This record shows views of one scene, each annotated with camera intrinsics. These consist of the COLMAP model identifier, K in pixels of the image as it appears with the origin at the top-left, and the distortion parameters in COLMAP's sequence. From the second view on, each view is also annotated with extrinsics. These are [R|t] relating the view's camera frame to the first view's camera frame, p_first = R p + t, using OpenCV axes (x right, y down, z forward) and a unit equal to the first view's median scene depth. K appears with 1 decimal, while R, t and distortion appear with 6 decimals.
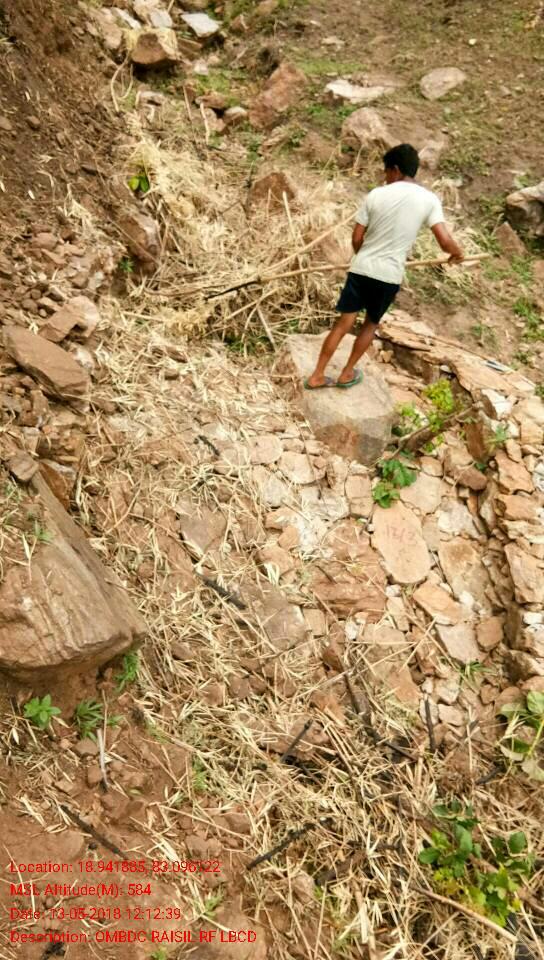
lens RADIAL K [[746.7, 0, 272.0], [0, 746.7, 480.0], [0, 0, 1]] dist [0.064182, -0.117955]
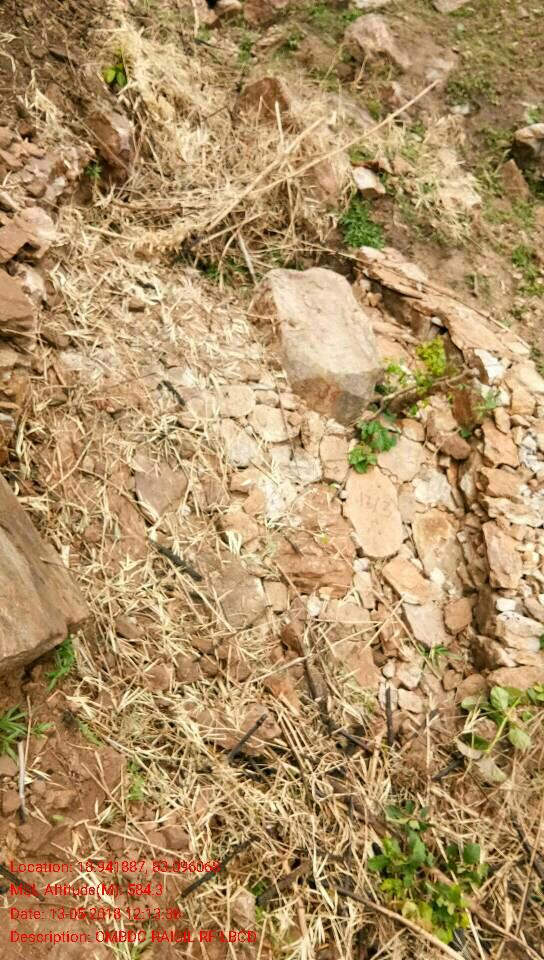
lens RADIAL K [[746.7, 0, 272.0], [0, 746.7, 480.0], [0, 0, 1]] dist [0.064182, -0.117955]
pose [[0.995774, 0.074716, 0.053396, -0.006908], [-0.079949, 0.991387, 0.103731, -0.045244], [-0.045185, -0.107561, 0.993171, 0.094492]]
